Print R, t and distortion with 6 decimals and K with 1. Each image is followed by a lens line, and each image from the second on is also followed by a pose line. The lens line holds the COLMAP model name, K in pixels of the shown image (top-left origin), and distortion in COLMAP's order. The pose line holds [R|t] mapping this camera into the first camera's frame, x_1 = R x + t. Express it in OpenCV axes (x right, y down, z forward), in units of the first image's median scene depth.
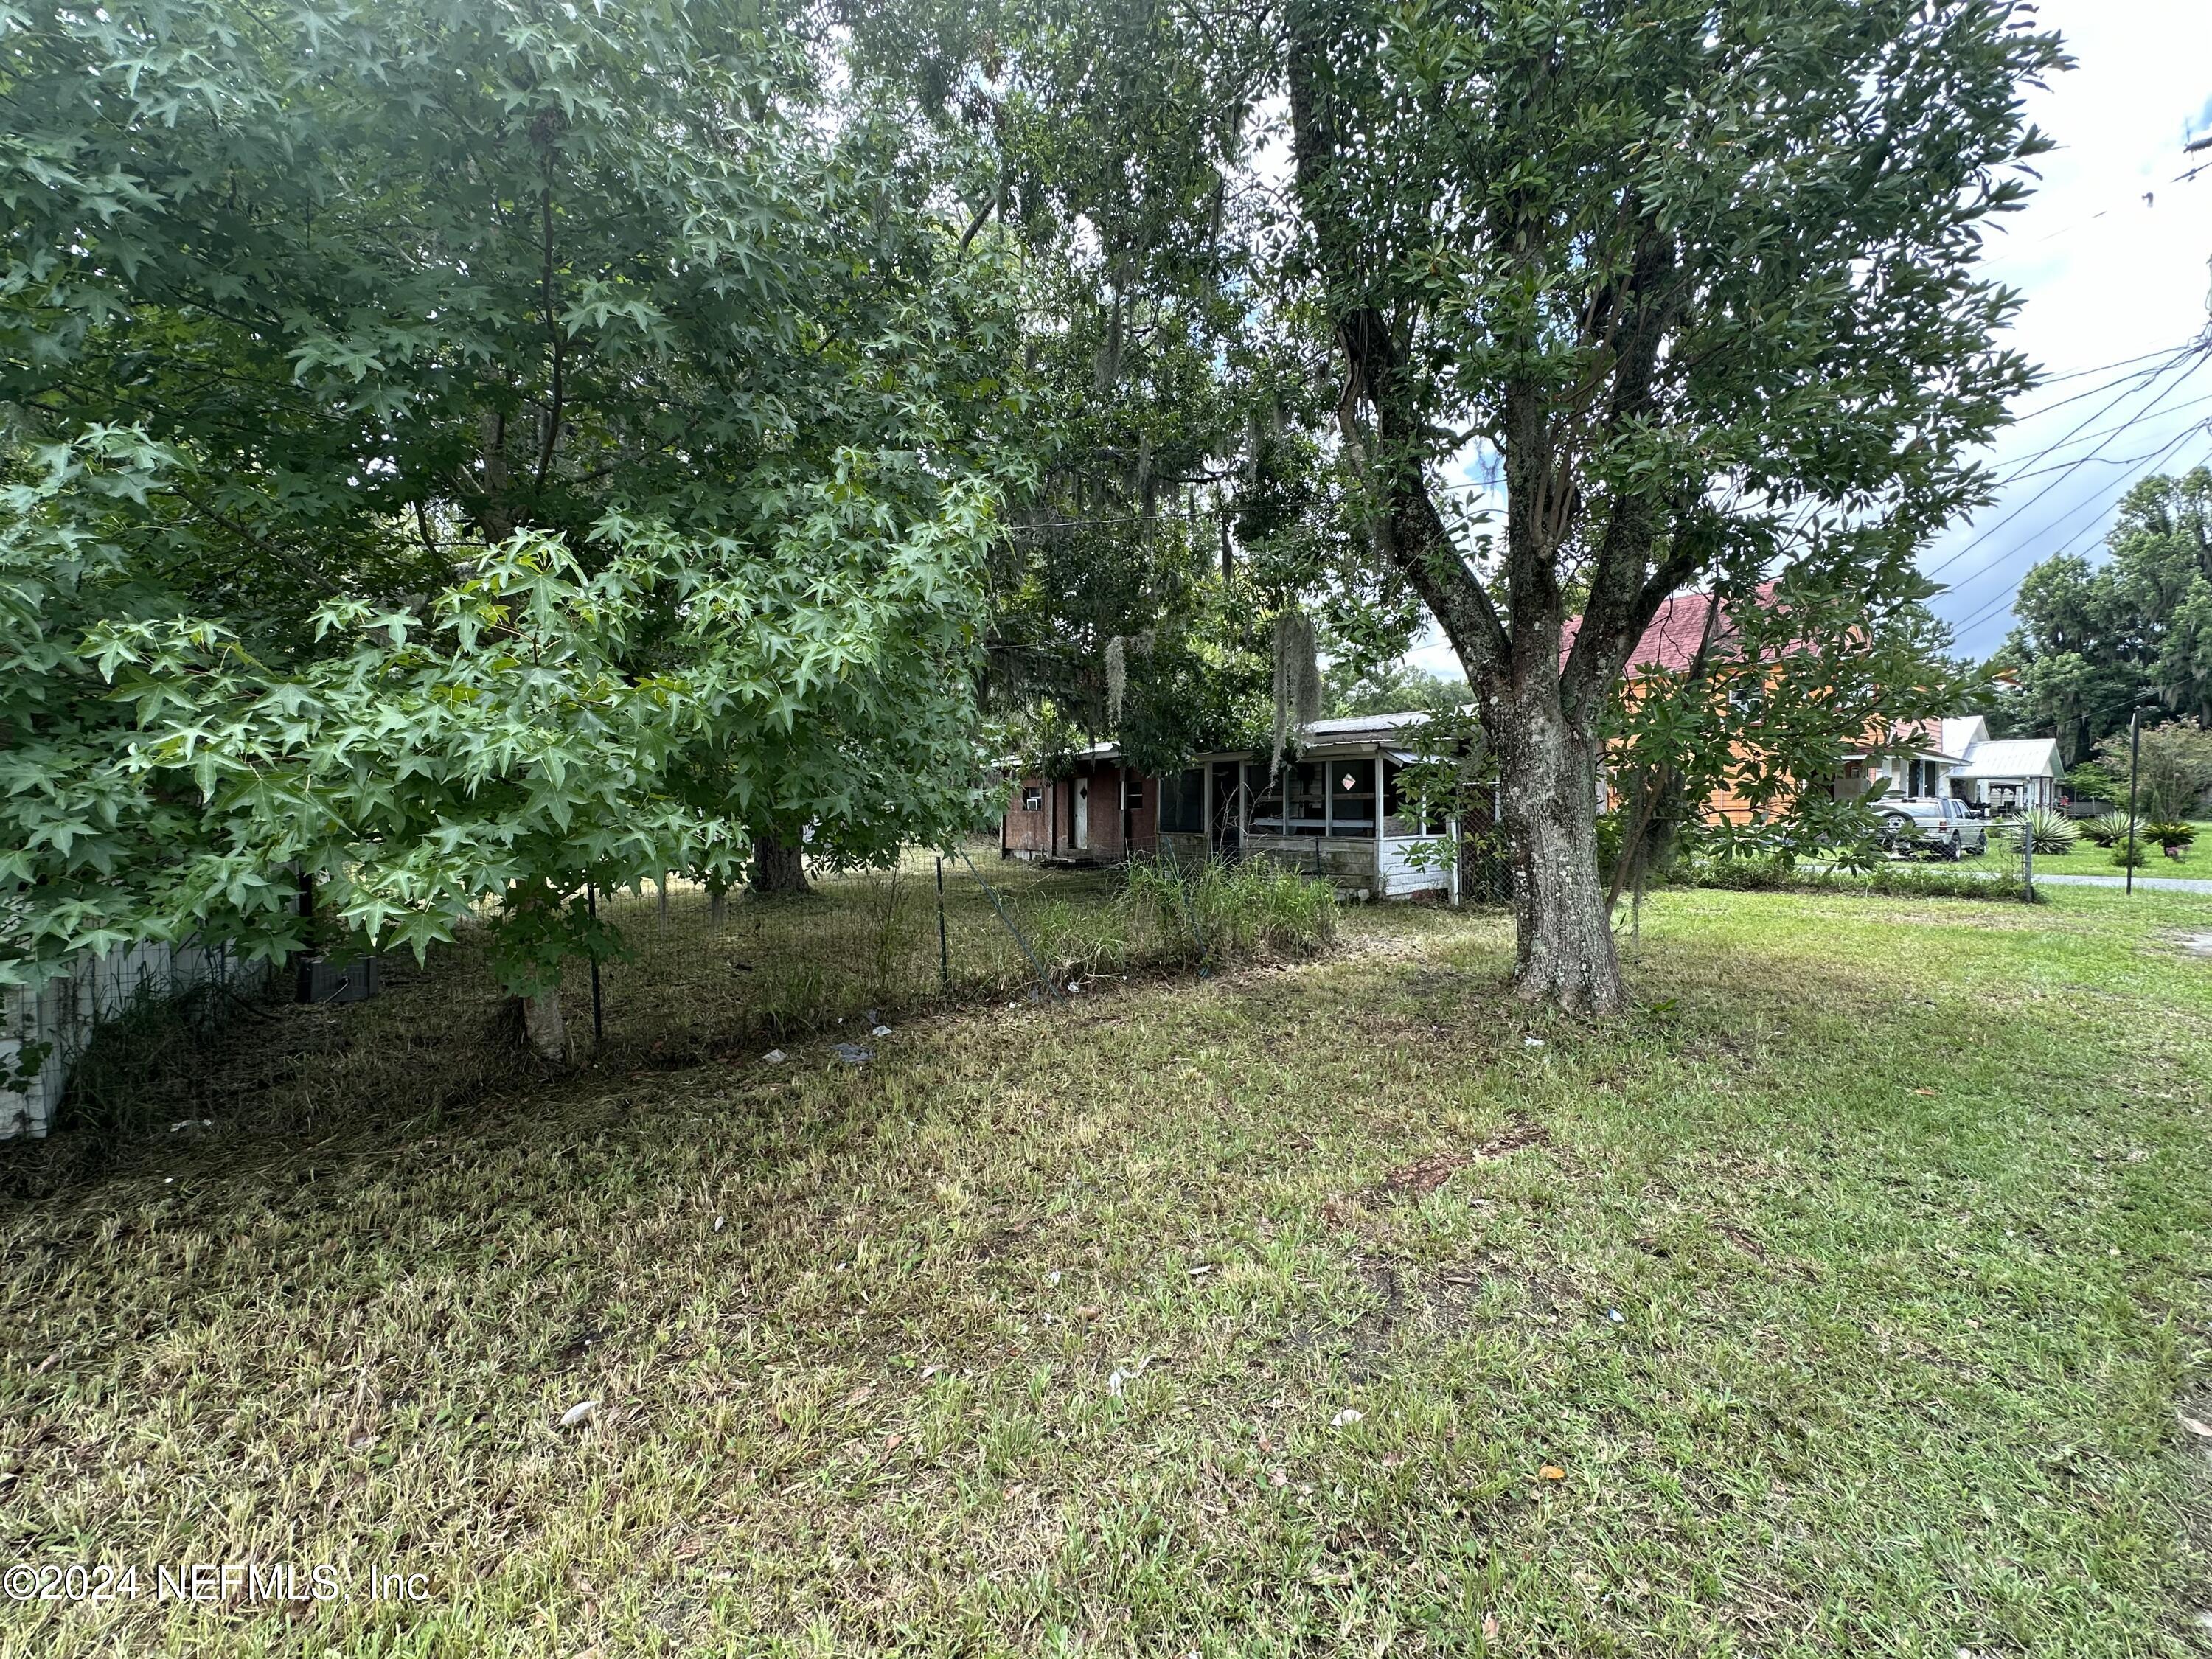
lens RADIAL K [[897.8, 0, 1114.4], [0, 897.8, 829.0], [0, 0, 1]] dist [0.002565, 0.000145]
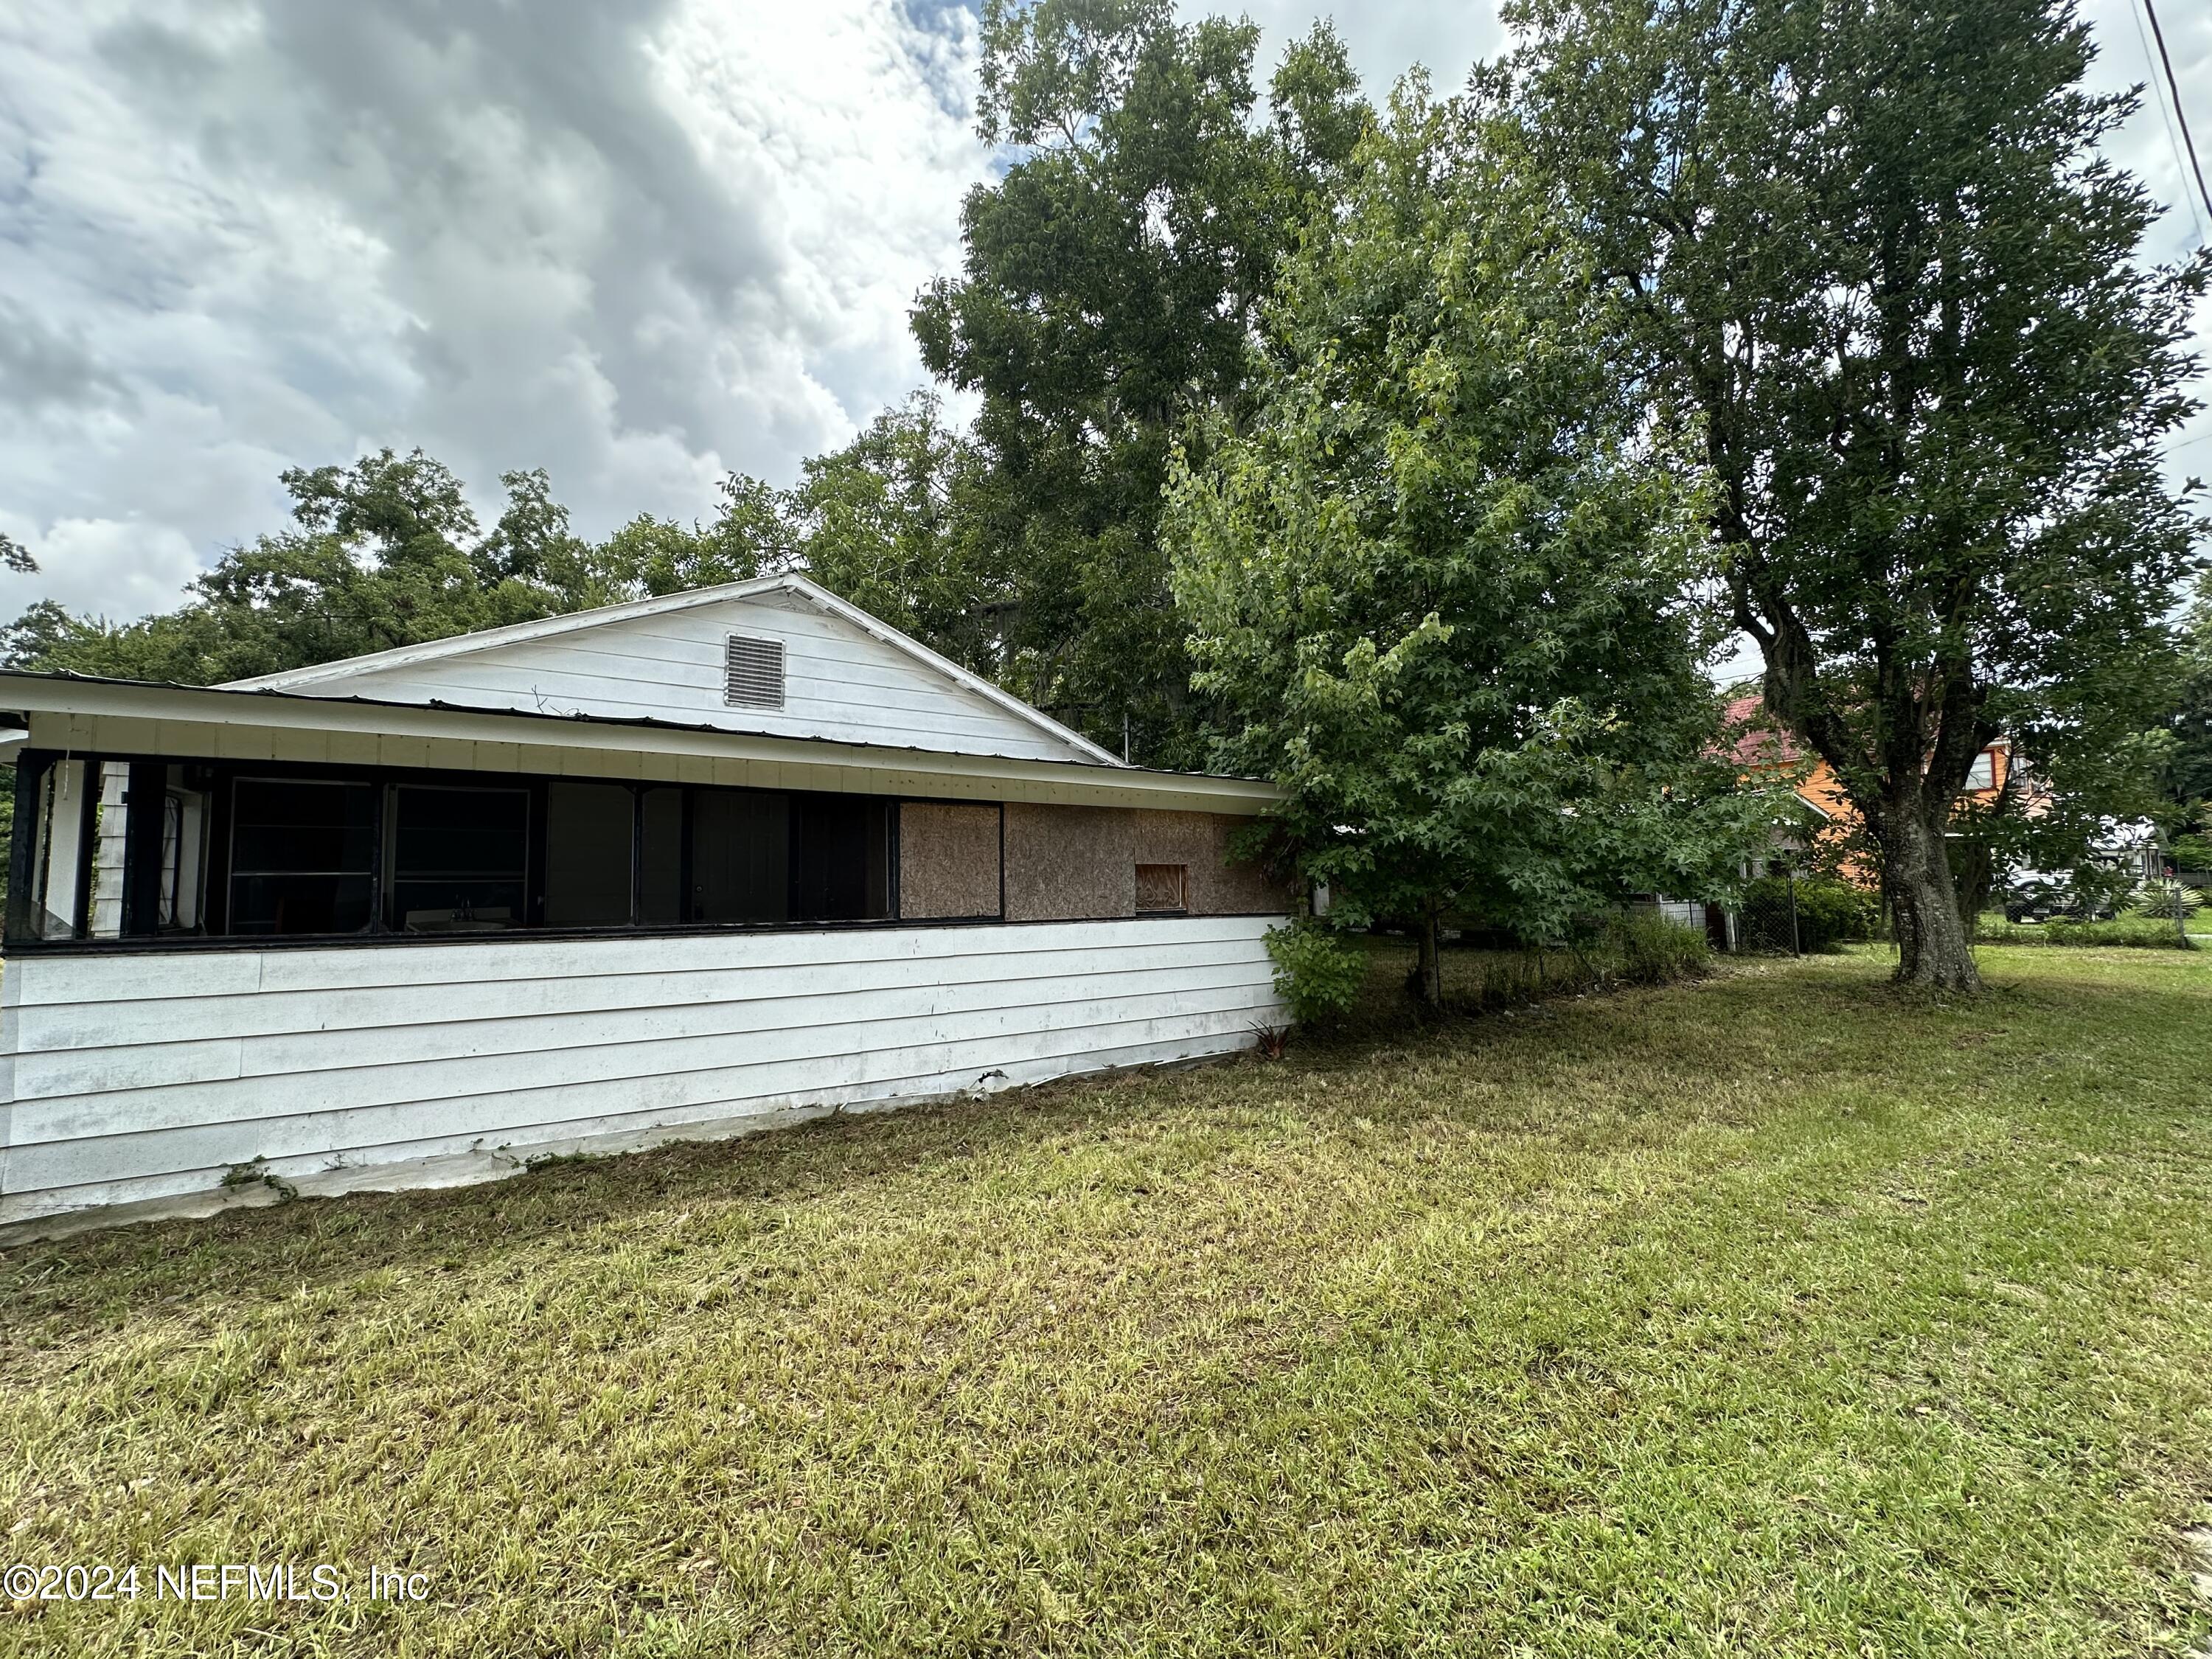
lens RADIAL K [[897.8, 0, 1117.2], [0, 897.8, 829.4], [0, 0, 1]] dist [0.002565, 0.000145]
pose [[0.999046, -0.006840, -0.043136, -0.477177], [0.003207, 0.996482, -0.083743, 0.012879], [0.043557, 0.083525, 0.995553, -0.387601]]
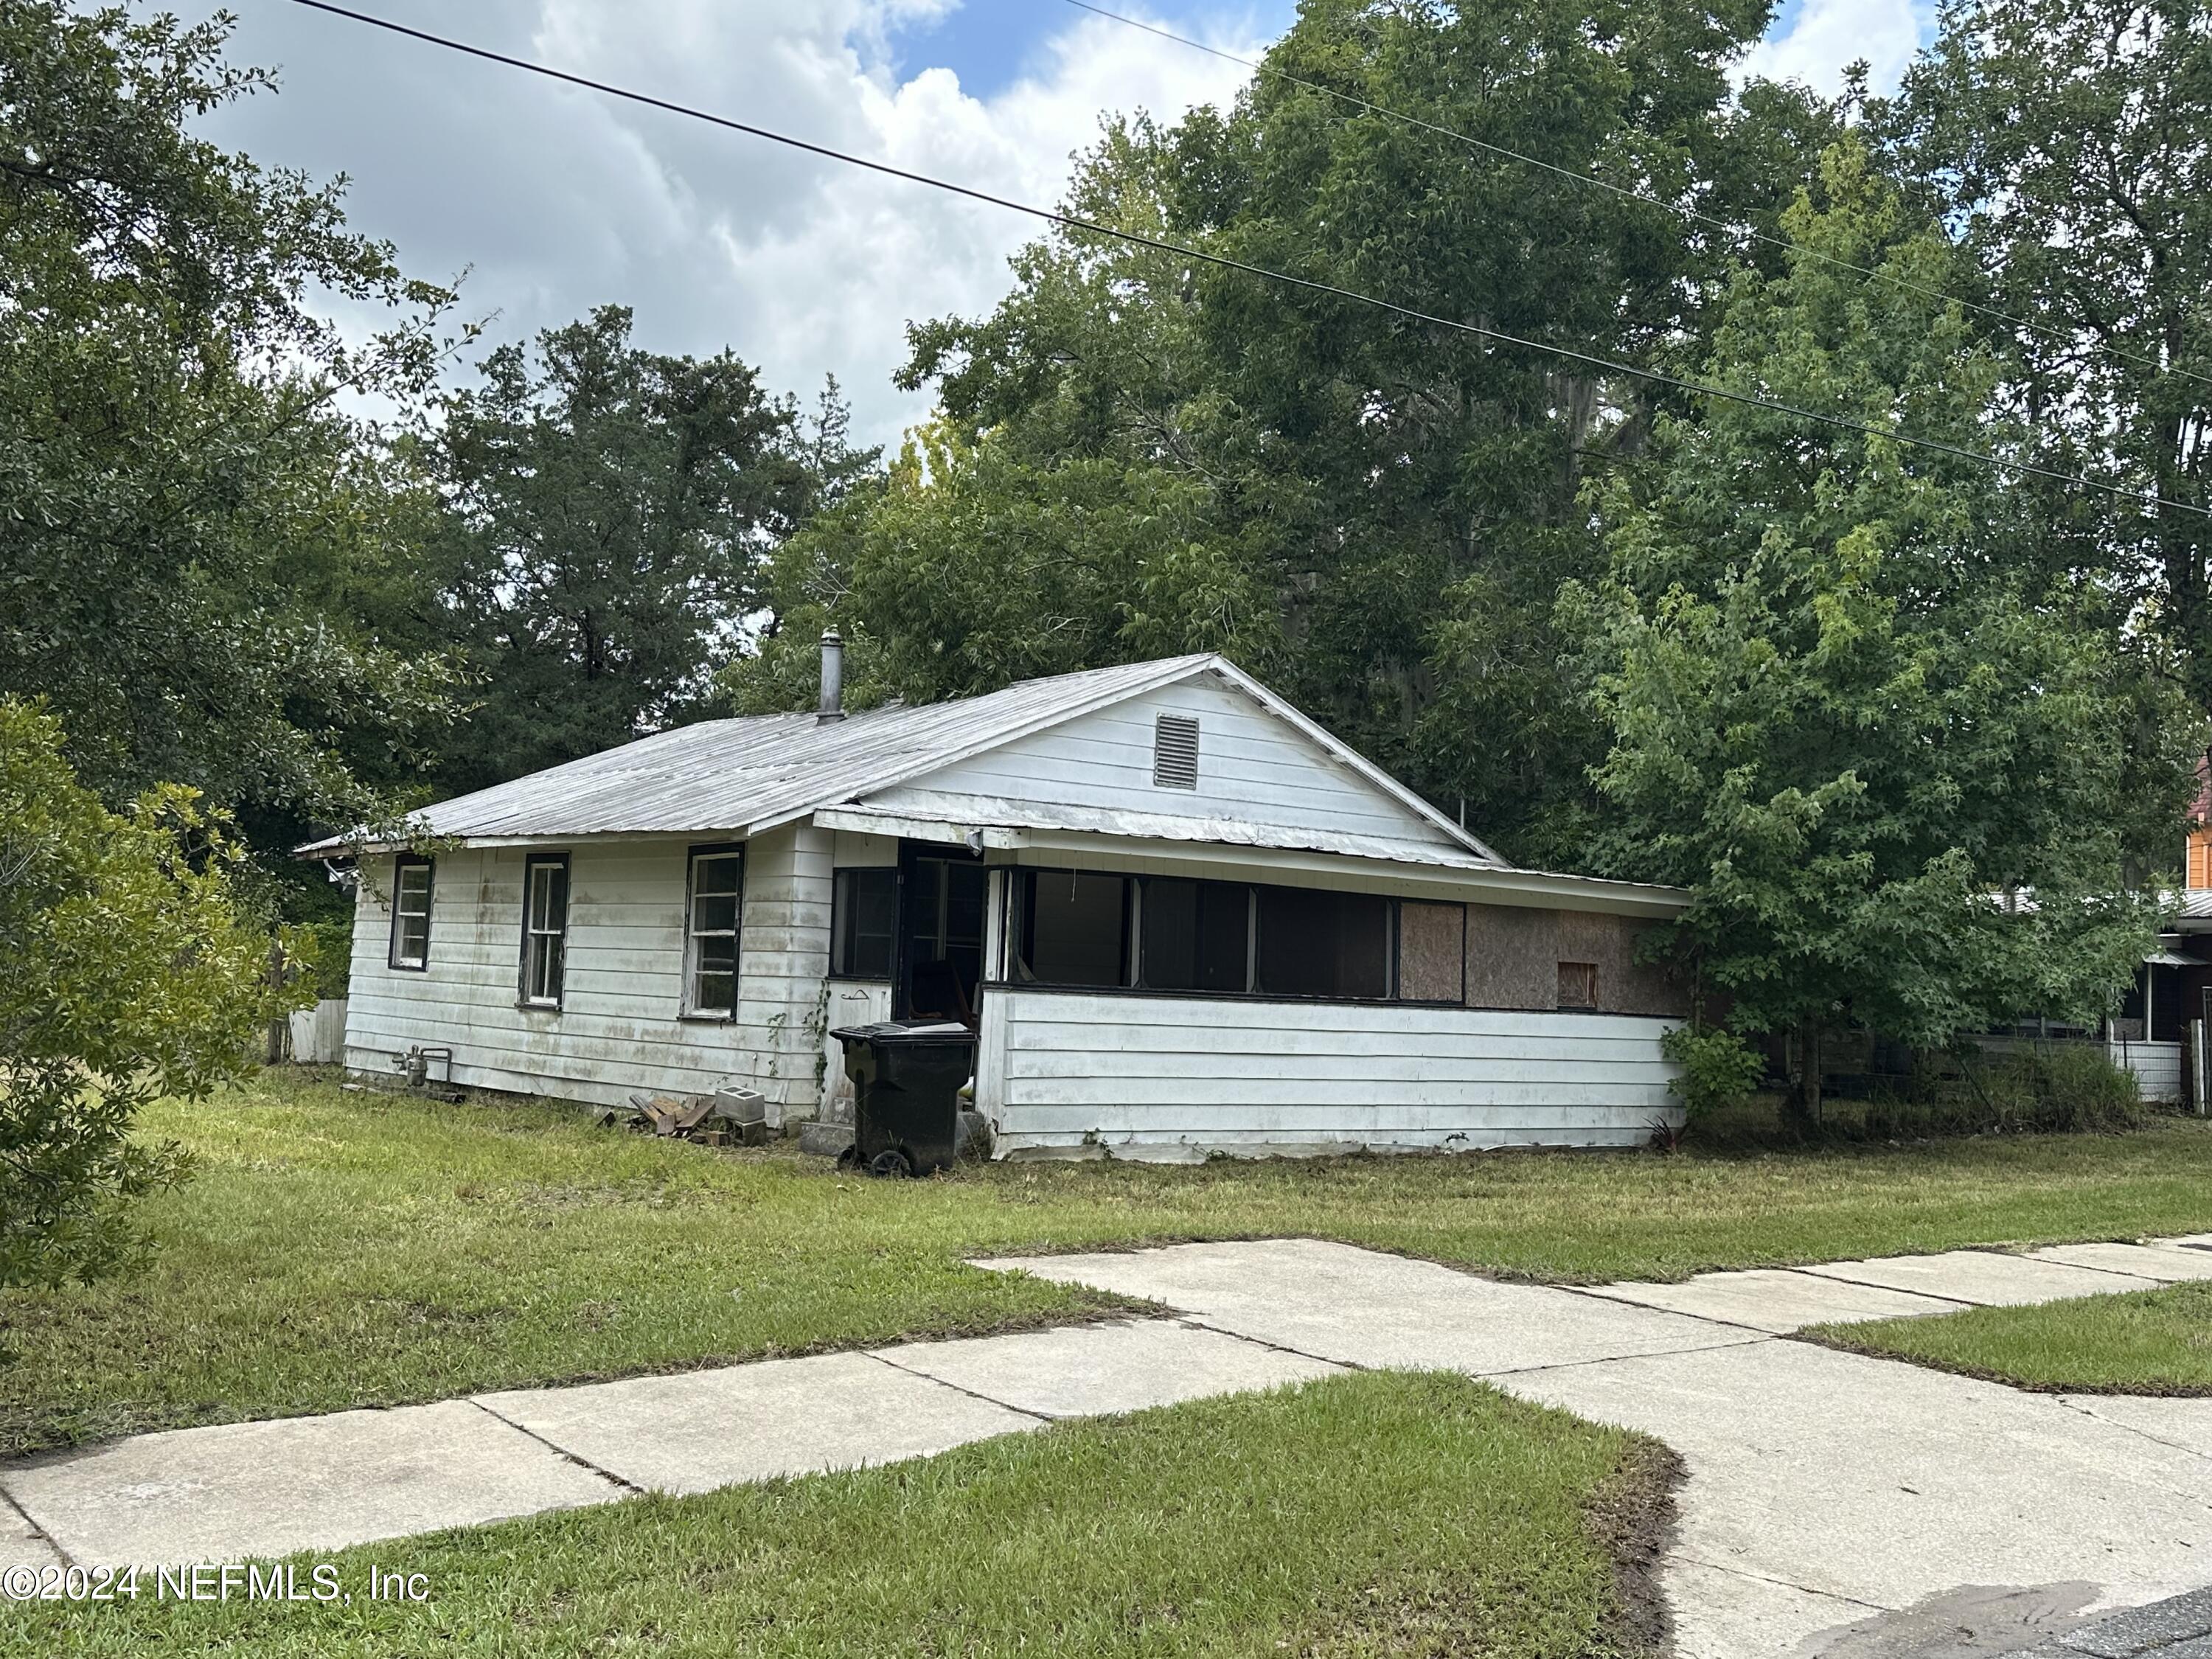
lens RADIAL K [[2211.3, 0, 1090.7], [0, 2211.3, 838.7], [0, 0, 1]] dist [0.090294, 0.000000]
pose [[0.998680, 0.047102, 0.020507, -1.855642], [-0.045188, 0.995315, -0.085475, 0.144625], [-0.024437, 0.084435, 0.996129, -3.922832]]
